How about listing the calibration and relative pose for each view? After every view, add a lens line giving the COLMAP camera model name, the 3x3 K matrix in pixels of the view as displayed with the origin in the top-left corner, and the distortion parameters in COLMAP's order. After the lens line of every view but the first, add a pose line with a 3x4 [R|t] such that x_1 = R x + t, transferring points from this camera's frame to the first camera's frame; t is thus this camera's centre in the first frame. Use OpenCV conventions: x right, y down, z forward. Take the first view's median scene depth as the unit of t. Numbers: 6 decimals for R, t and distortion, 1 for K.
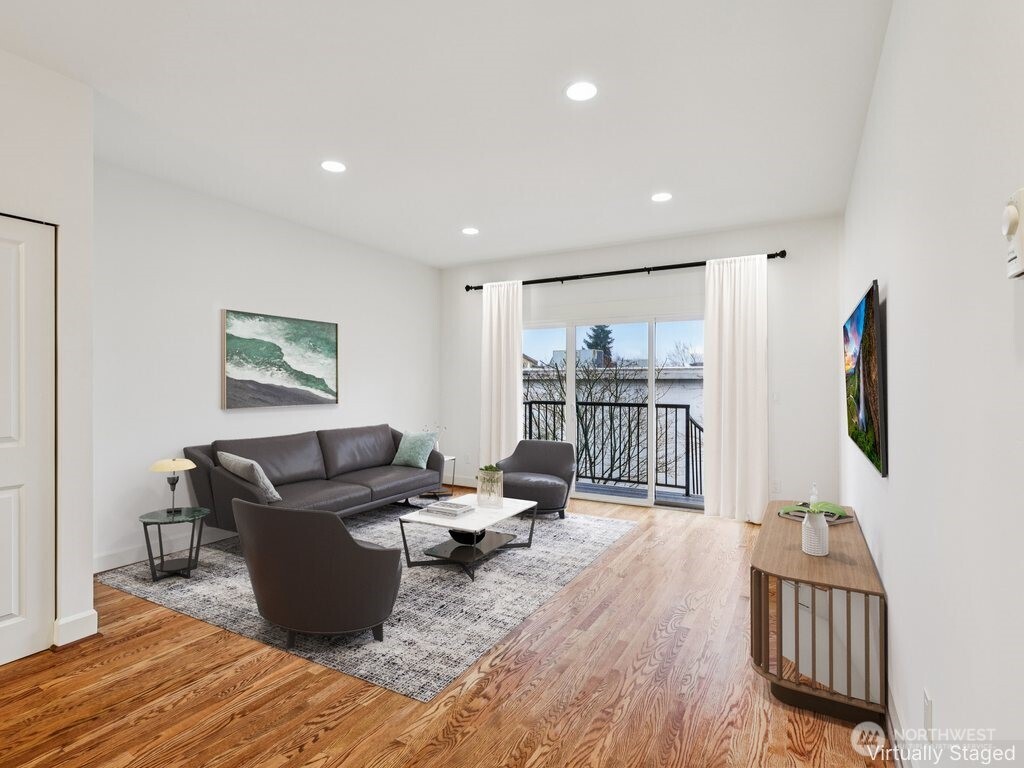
lens RADIAL K [[512.7, 0, 511.7], [0, 512.7, 382.8], [0, 0, 1]] dist [-0.004399, 0.001433]
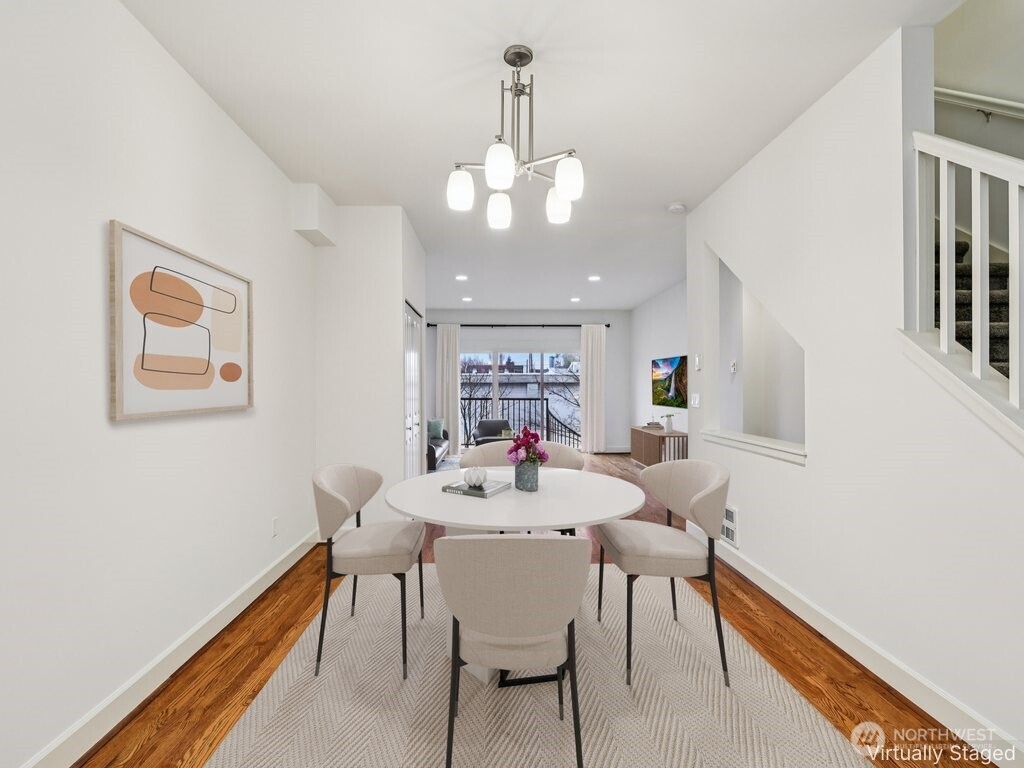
lens RADIAL K [[512.7, 0, 513.6], [0, 512.7, 383.6], [0, 0, 1]] dist [-0.004399, 0.001433]
pose [[0.880766, -0.007251, 0.473497, -1.508186], [0.005624, 0.999972, 0.004852, -0.042057], [-0.473519, -0.001611, 0.880782, -1.226354]]
